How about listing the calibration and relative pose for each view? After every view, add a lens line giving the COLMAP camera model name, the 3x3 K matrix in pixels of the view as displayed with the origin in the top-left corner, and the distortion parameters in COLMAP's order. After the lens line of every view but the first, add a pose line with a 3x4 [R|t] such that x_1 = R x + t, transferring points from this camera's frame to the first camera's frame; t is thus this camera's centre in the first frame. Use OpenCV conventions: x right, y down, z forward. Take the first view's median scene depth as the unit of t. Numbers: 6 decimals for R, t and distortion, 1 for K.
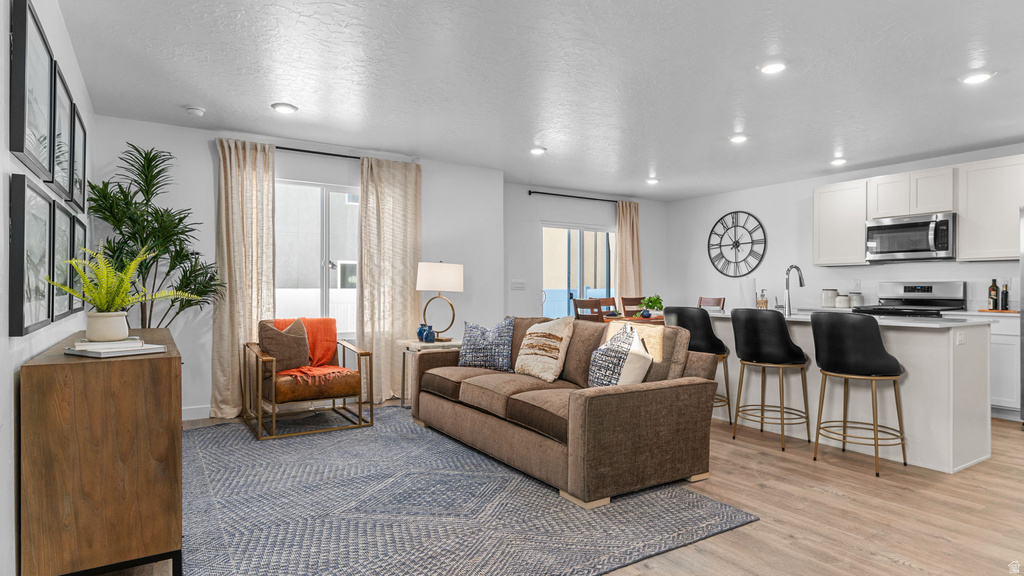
lens RADIAL K [[555.3, 0, 512.0], [0, 555.3, 288.0], [0, 0, 1]] dist [0.002971, 0.000130]
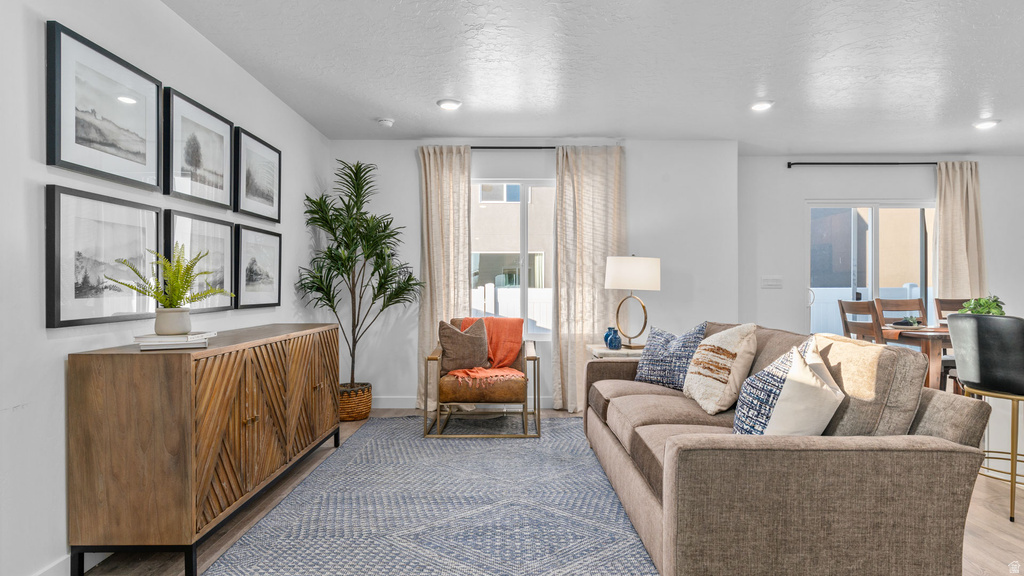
lens RADIAL K [[555.3, 0, 512.0], [0, 555.3, 288.0], [0, 0, 1]] dist [0.002971, 0.000130]
pose [[0.847010, -0.003893, -0.531563, 0.186742], [0.003921, 0.999992, -0.001076, 0.003567], [0.531563, -0.001172, 0.847018, 0.196472]]
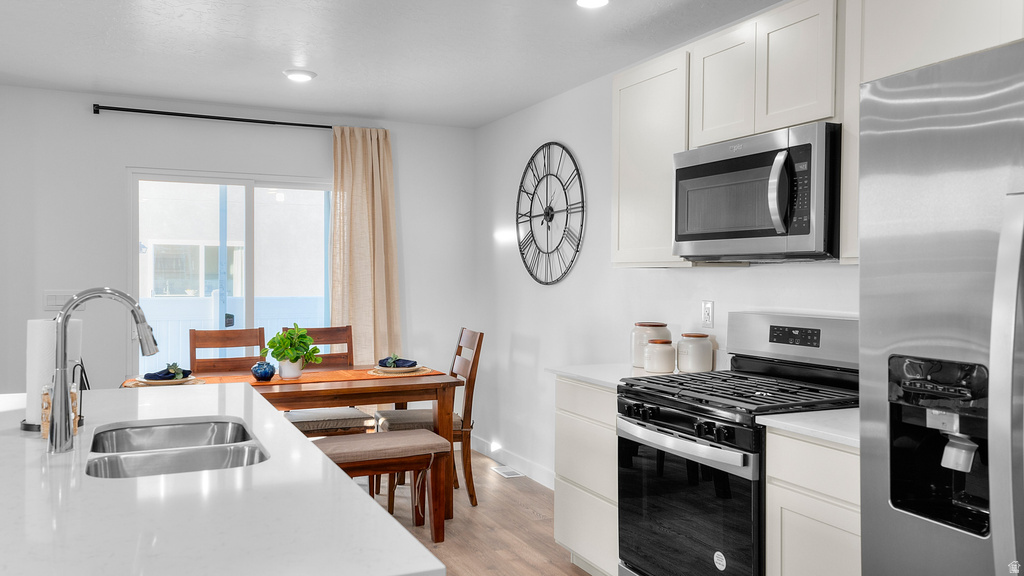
lens RADIAL K [[793.0, 0, 512.0], [0, 793.0, 288.0], [0, 0, 1]] dist [0.039470, 0.000495]
pose [[0.991635, 0.005565, -0.128954, 0.763842], [-0.002989, 0.999792, 0.020166, -0.049718], [0.129040, -0.019612, 0.991445, 0.561886]]
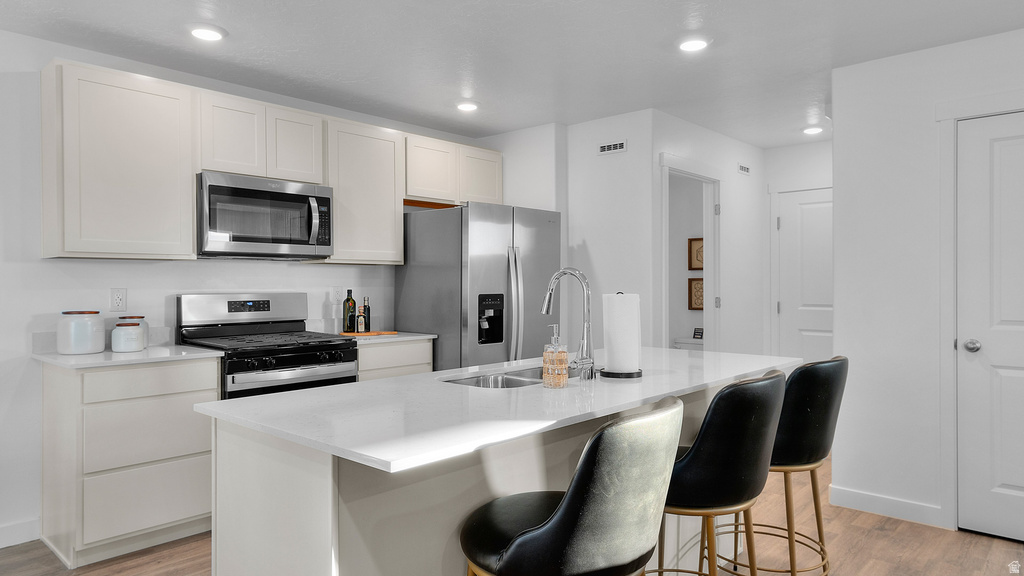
lens RADIAL K [[639.8, 0, 512.0], [0, 639.8, 288.0], [0, 0, 1]] dist [0.000358, -0.000006]
pose [[-0.251326, -0.007056, 0.967877, 0.011151], [-0.000777, 0.999975, 0.007088, -0.027225], [-0.967902, 0.001029, -0.251325, 1.124897]]
